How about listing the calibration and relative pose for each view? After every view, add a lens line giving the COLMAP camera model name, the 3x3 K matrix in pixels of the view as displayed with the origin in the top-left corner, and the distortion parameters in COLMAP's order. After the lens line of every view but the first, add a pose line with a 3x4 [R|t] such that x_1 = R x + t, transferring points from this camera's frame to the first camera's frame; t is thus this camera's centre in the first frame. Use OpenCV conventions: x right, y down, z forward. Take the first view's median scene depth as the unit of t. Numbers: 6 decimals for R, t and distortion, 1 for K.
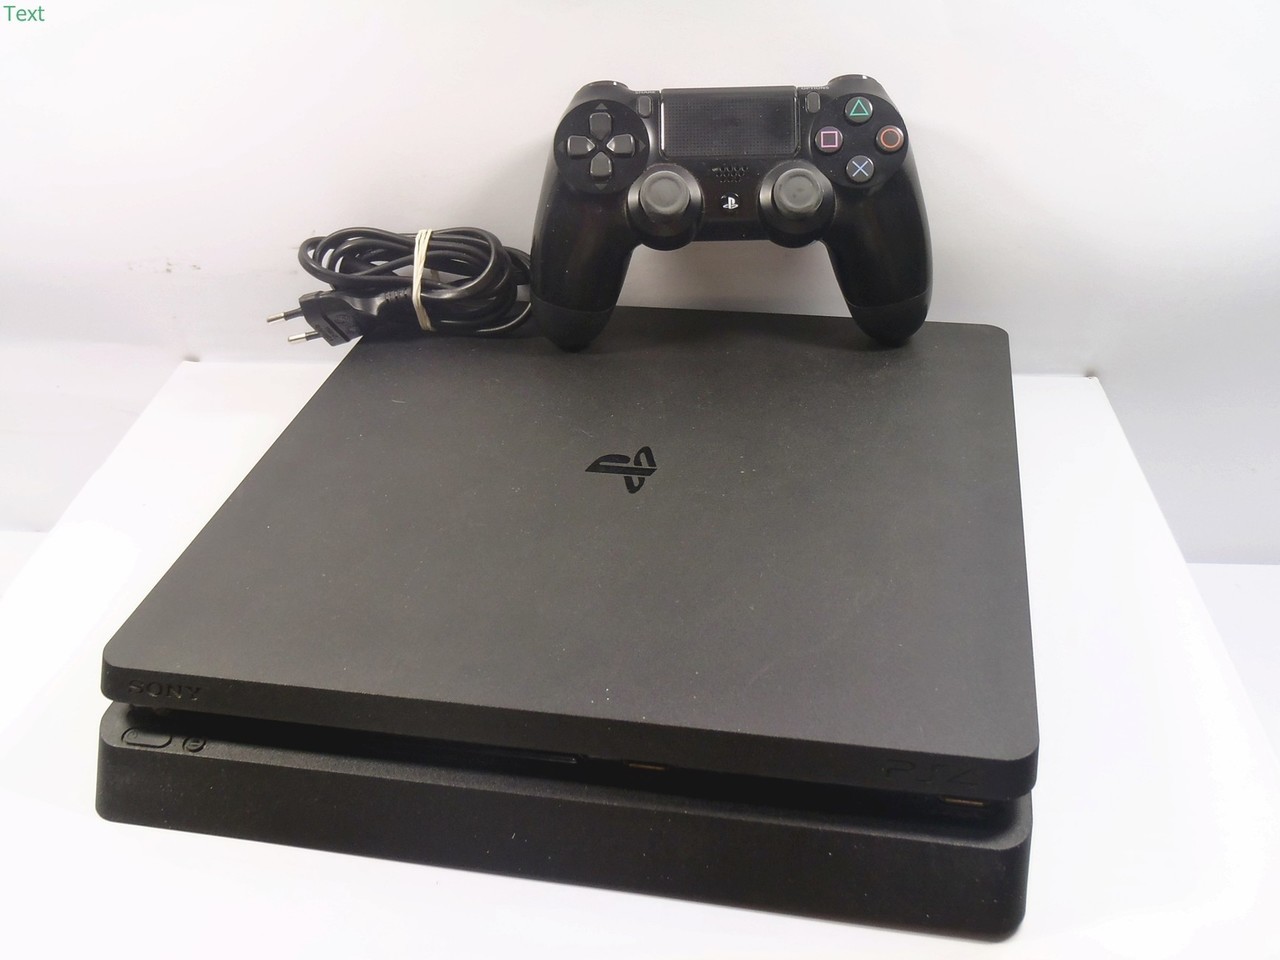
lens RADIAL K [[1365.5, 0, 639.6], [0, 1365.5, 477.0], [0, 0, 1]] dist [-0.010137, 0.000000]
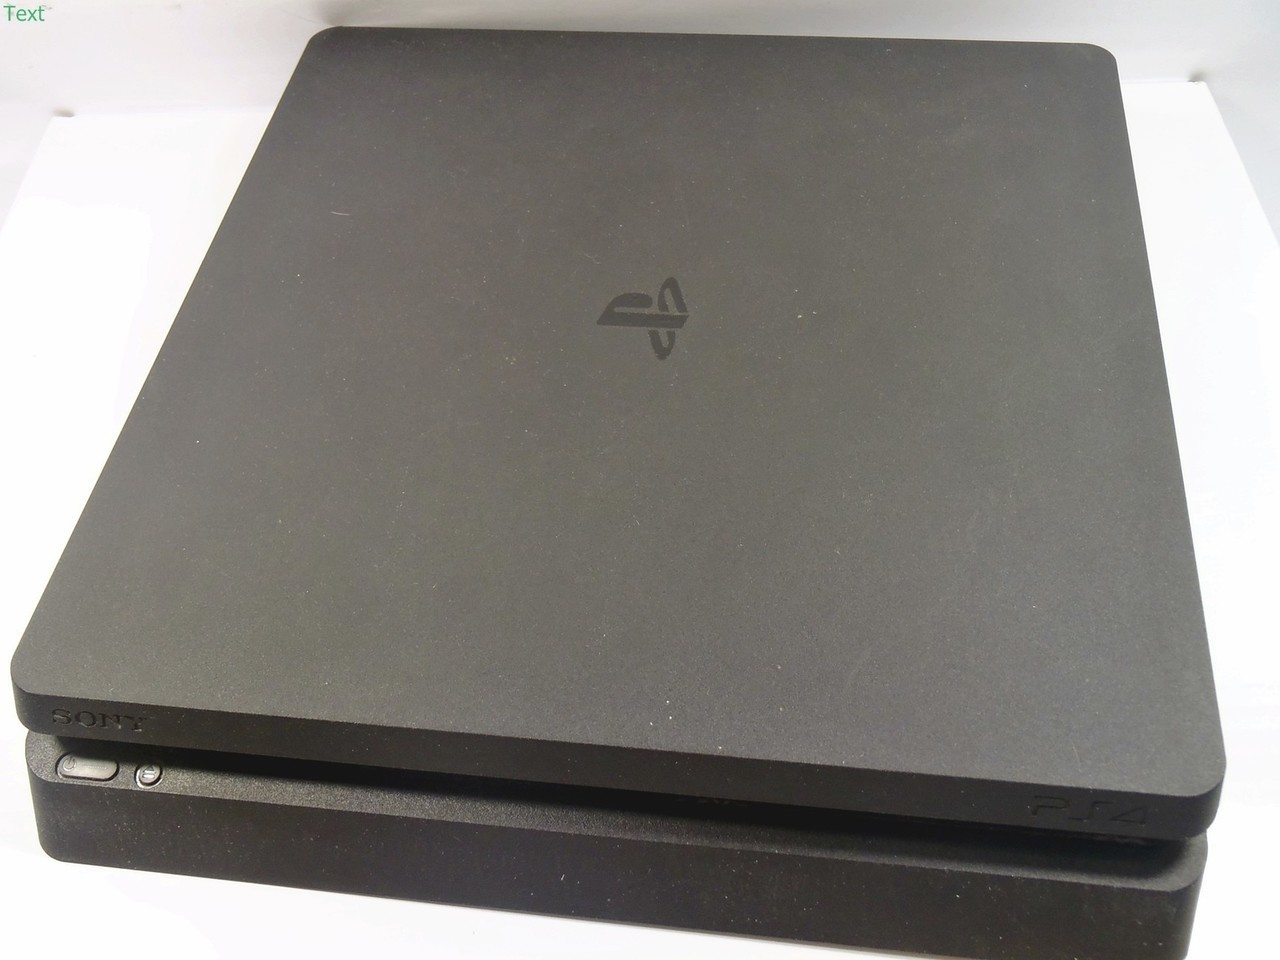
lens RADIAL K [[1365.5, 0, 640.8], [0, 1365.5, 483.2], [0, 0, 1]] dist [-0.010137, 0.000000]
pose [[0.997704, -0.063341, 0.023965, -0.048097], [0.051953, 0.942858, 0.329121, -0.212693], [-0.043443, -0.327120, 0.943984, 0.292646]]
